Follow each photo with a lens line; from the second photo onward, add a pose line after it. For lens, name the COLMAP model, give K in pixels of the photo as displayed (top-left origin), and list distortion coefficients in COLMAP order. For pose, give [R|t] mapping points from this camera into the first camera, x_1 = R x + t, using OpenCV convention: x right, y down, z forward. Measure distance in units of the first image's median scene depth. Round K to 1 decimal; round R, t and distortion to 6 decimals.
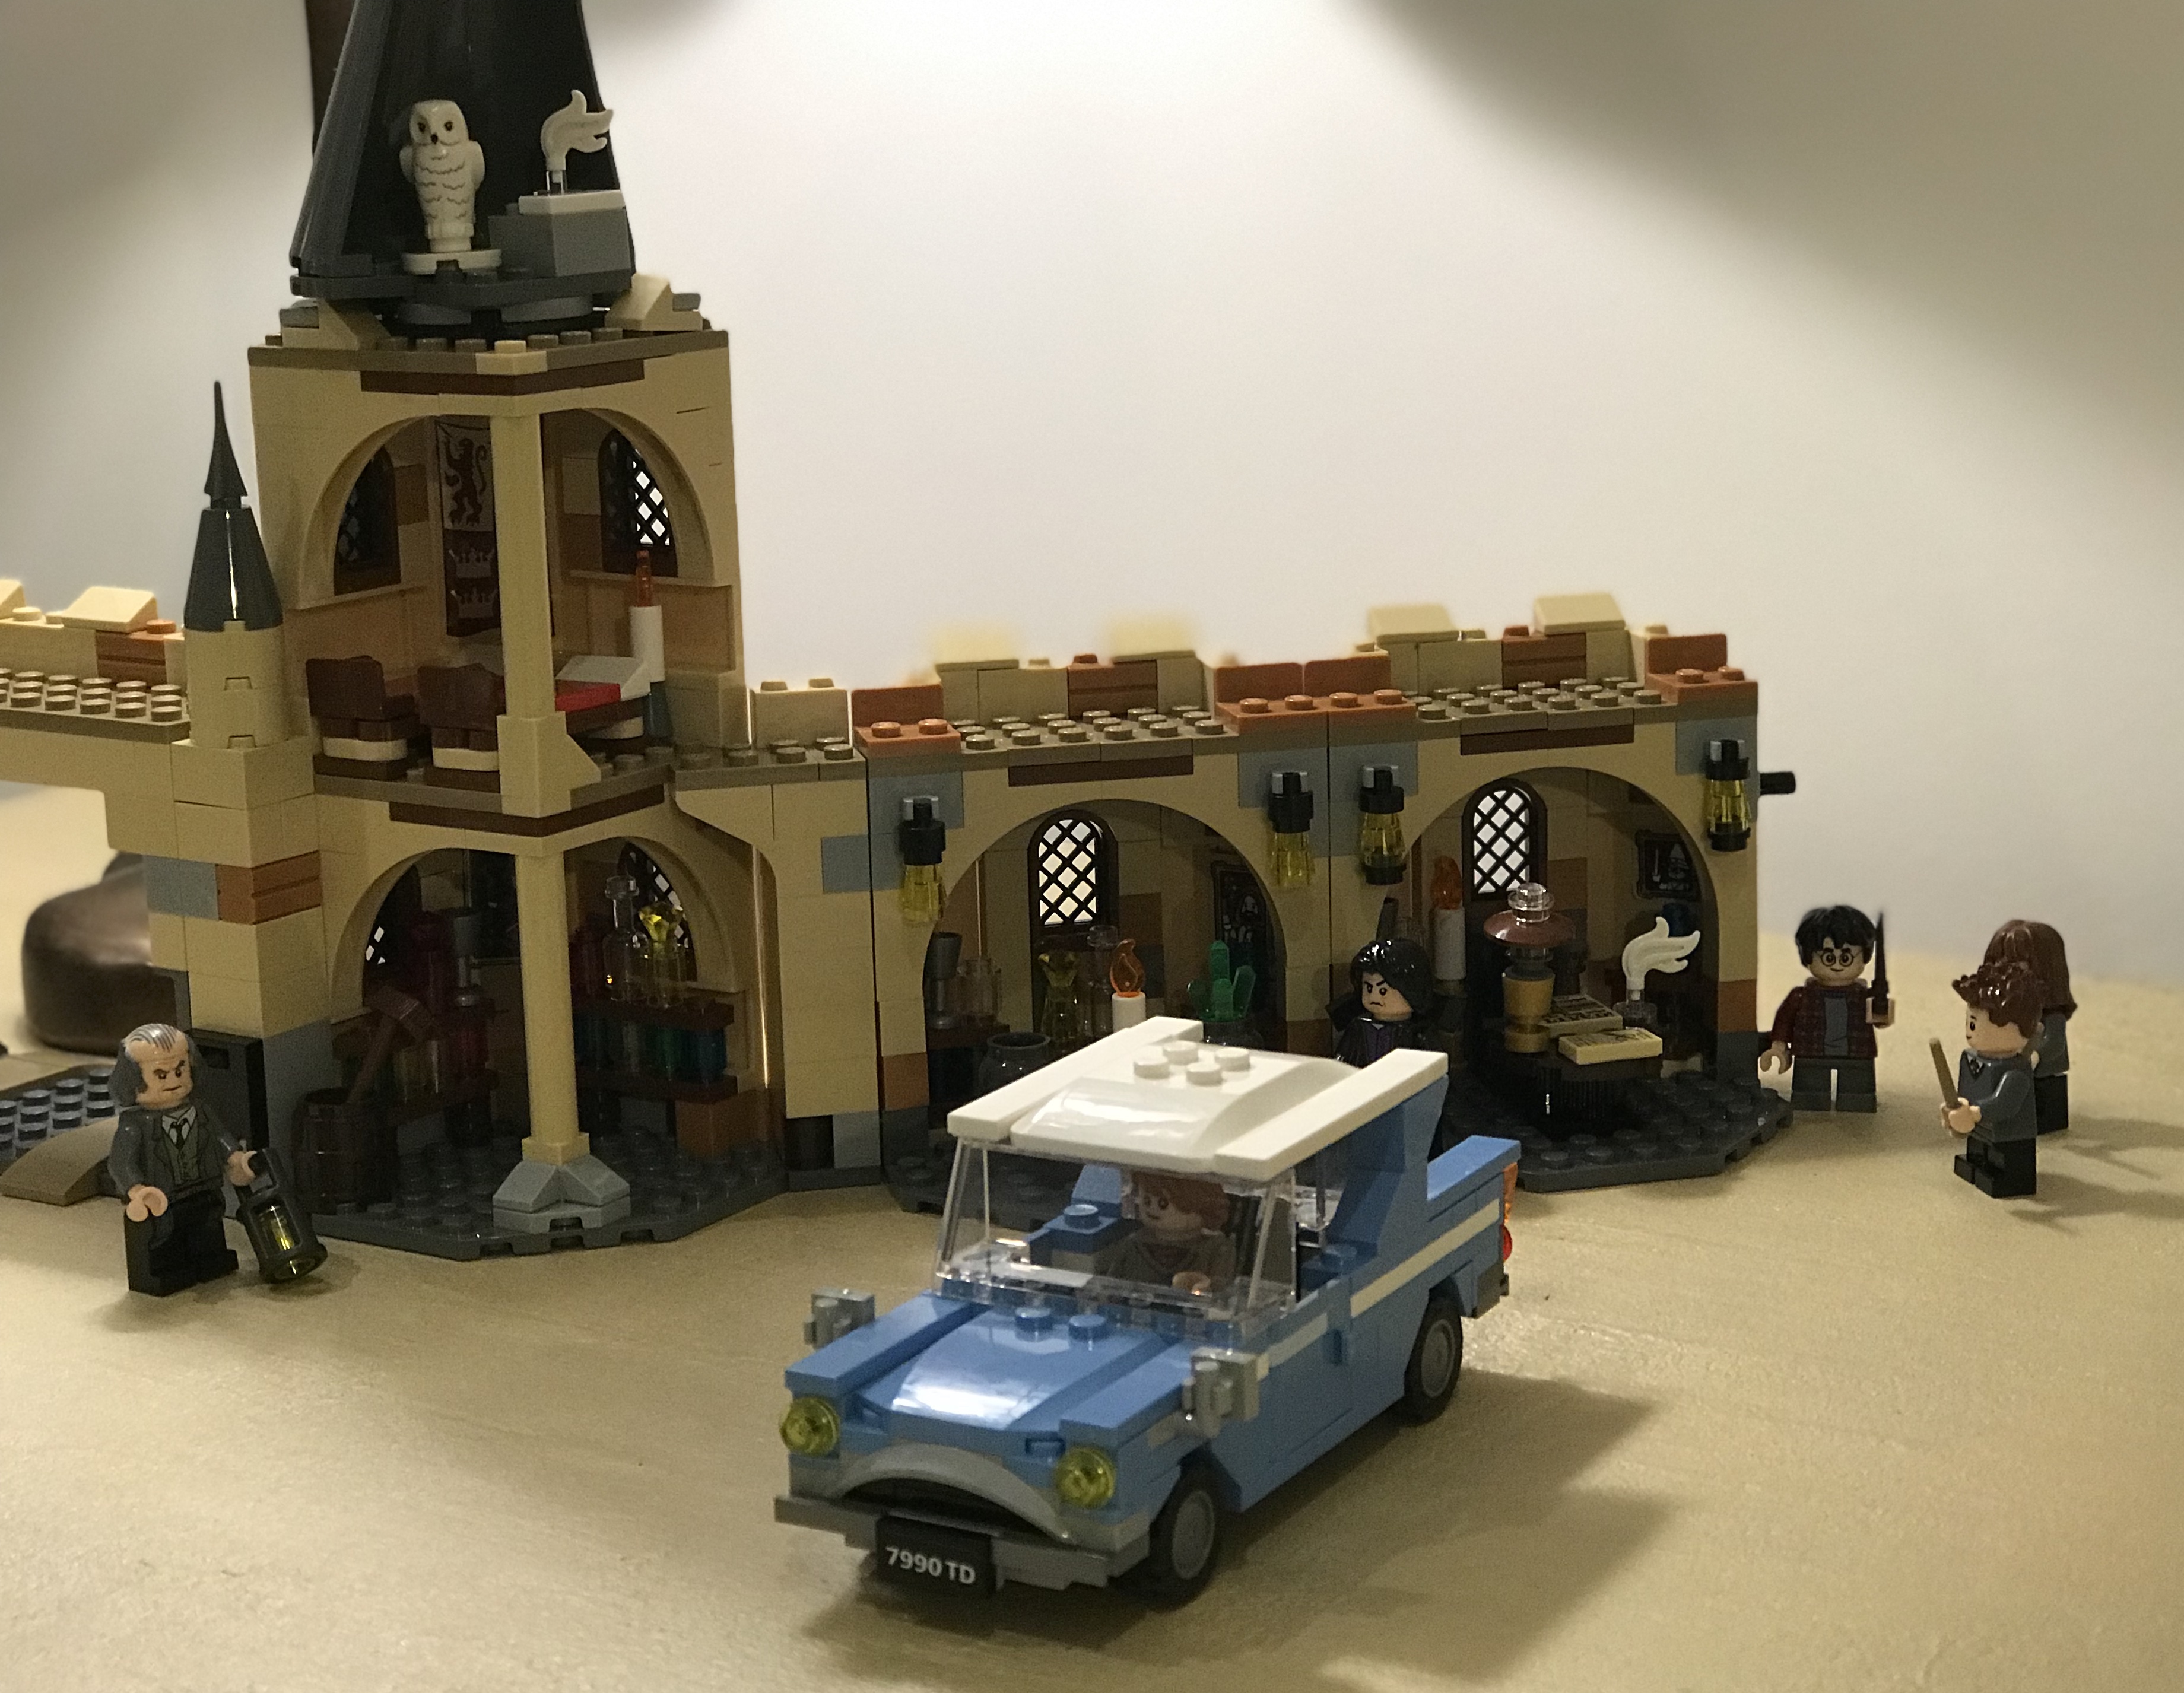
lens RADIAL K [[4311.9, 0, 1100.5], [0, 4311.9, 955.5], [0, 0, 1]] dist [-0.176802, 2.329950]
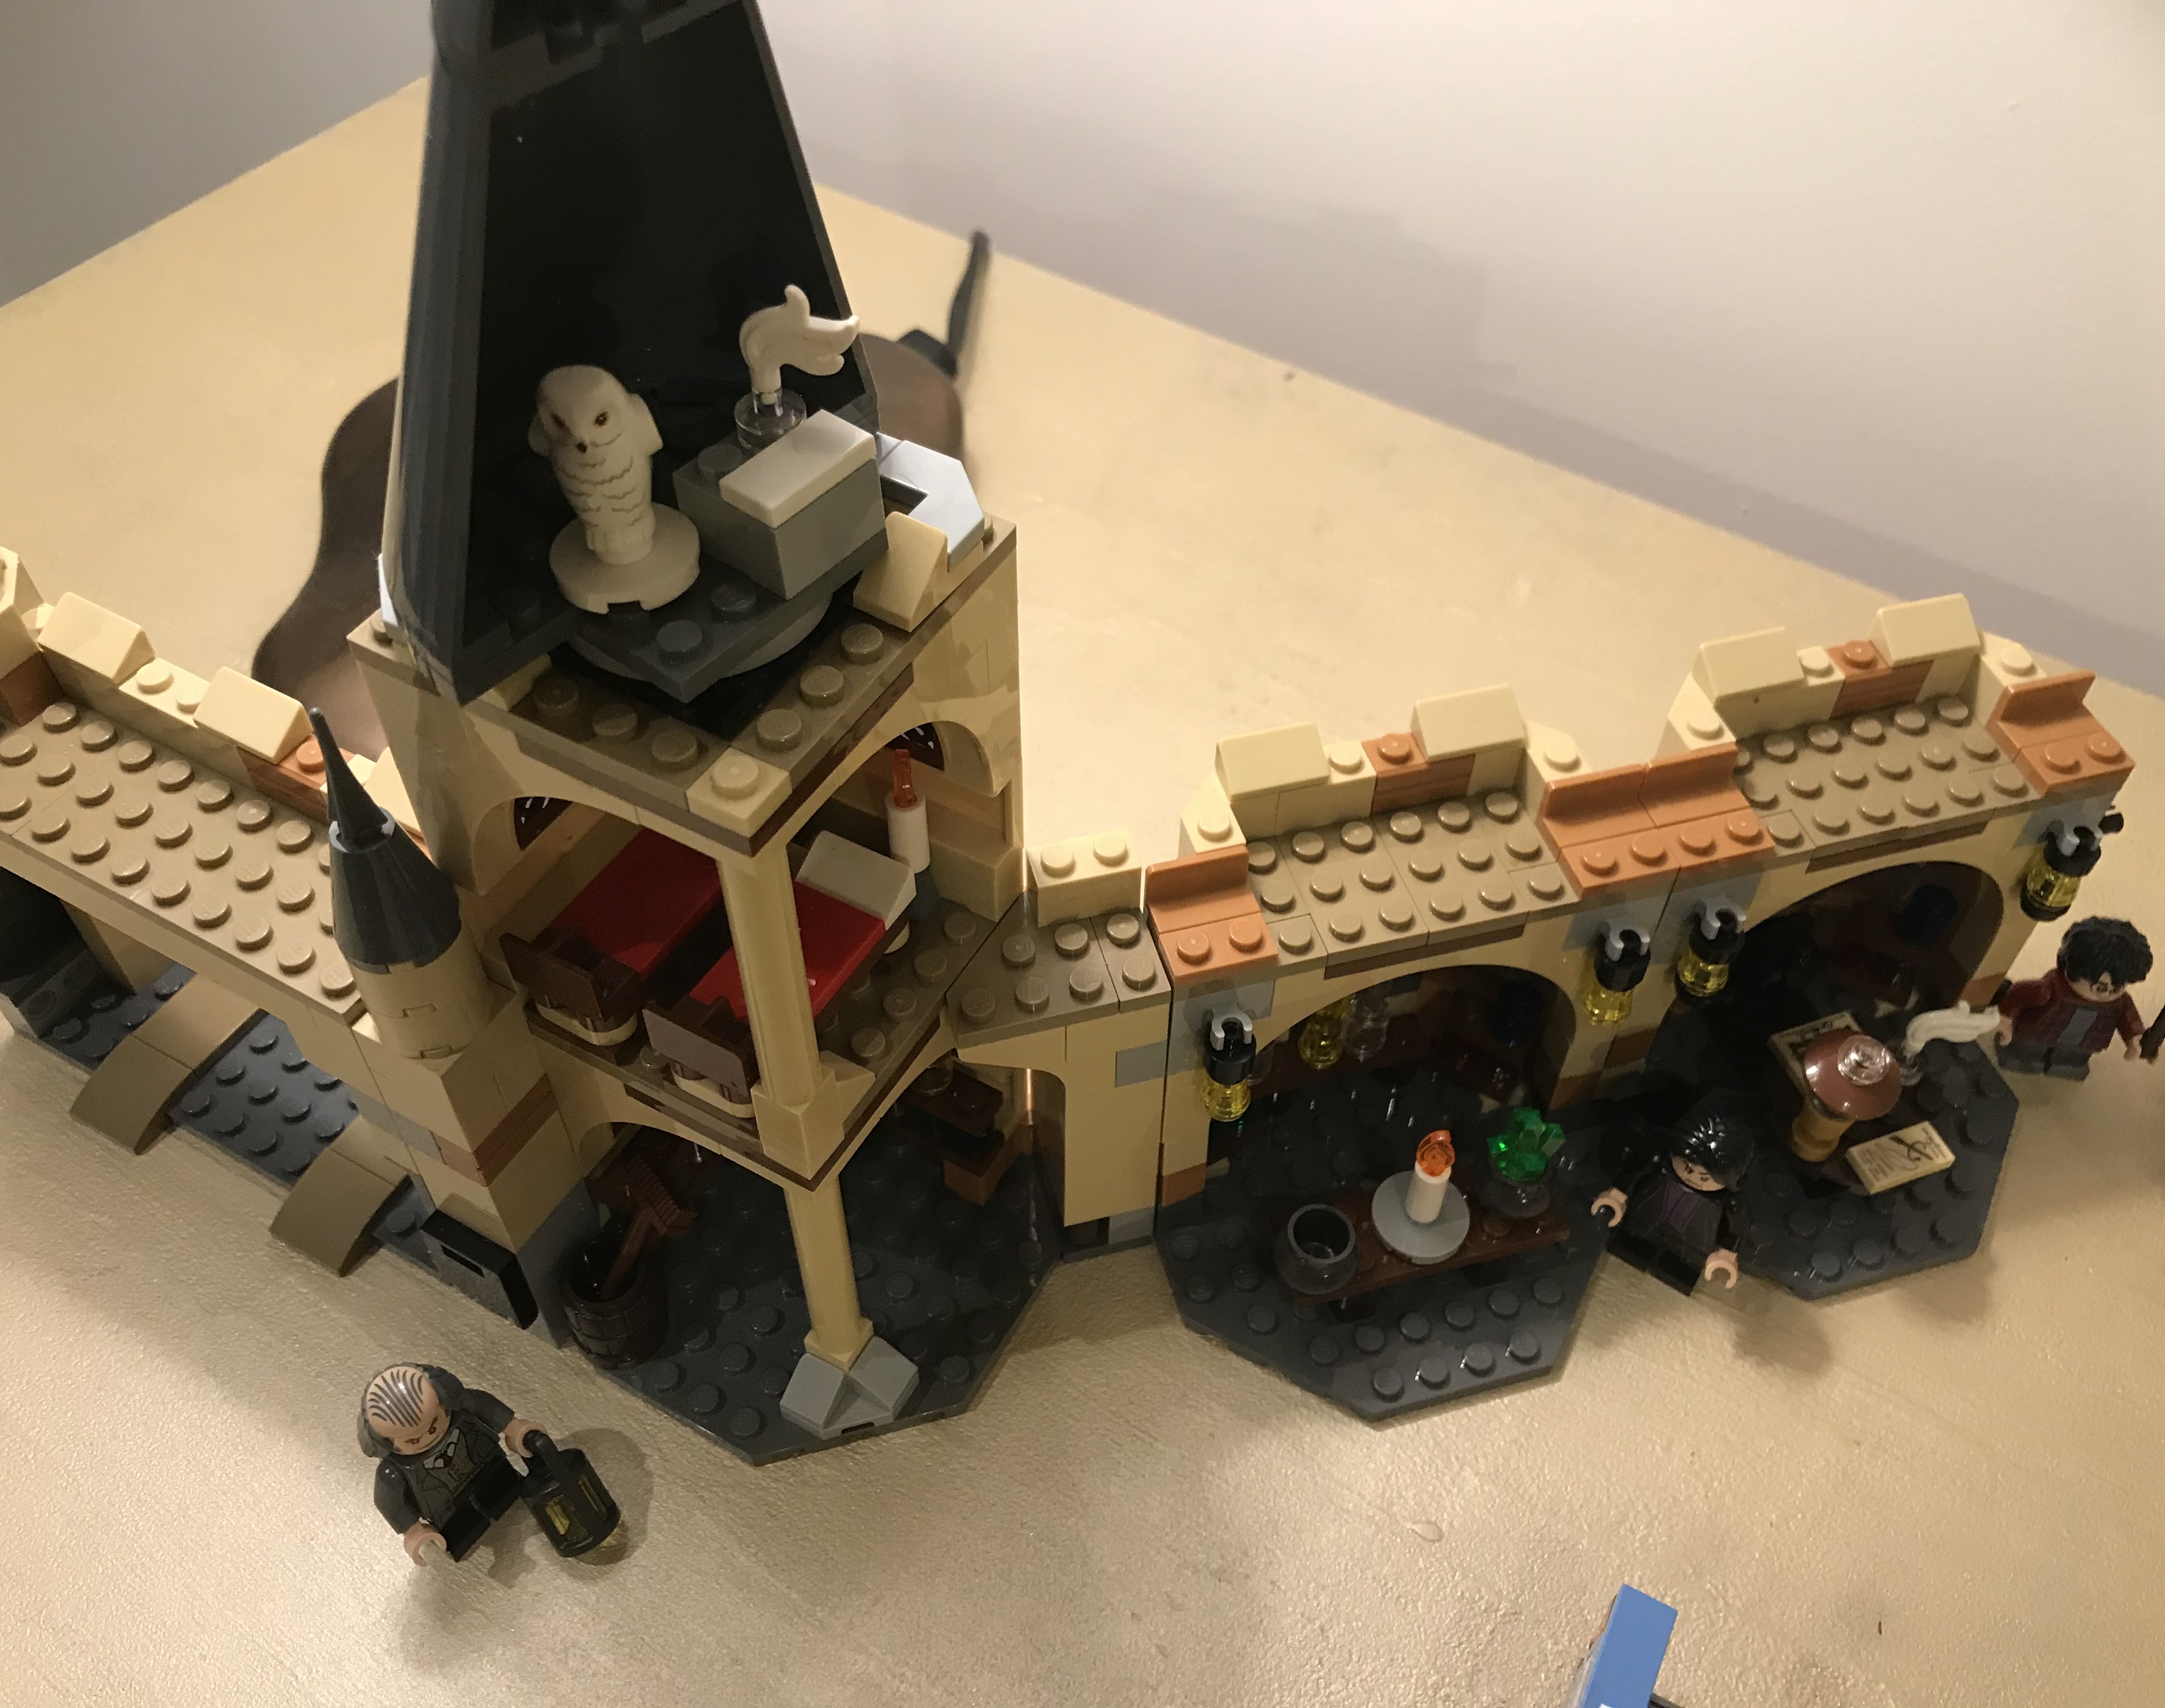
lens RADIAL K [[1965.7, 0, 1082.4], [0, 1965.7, 919.8], [0, 0, 1]] dist [0.005196, 0.001750]
pose [[0.998699, -0.009919, 0.050016, -0.092231], [-0.021469, 0.807922, 0.588898, -0.290285], [-0.046250, -0.589206, 0.806658, 0.690773]]
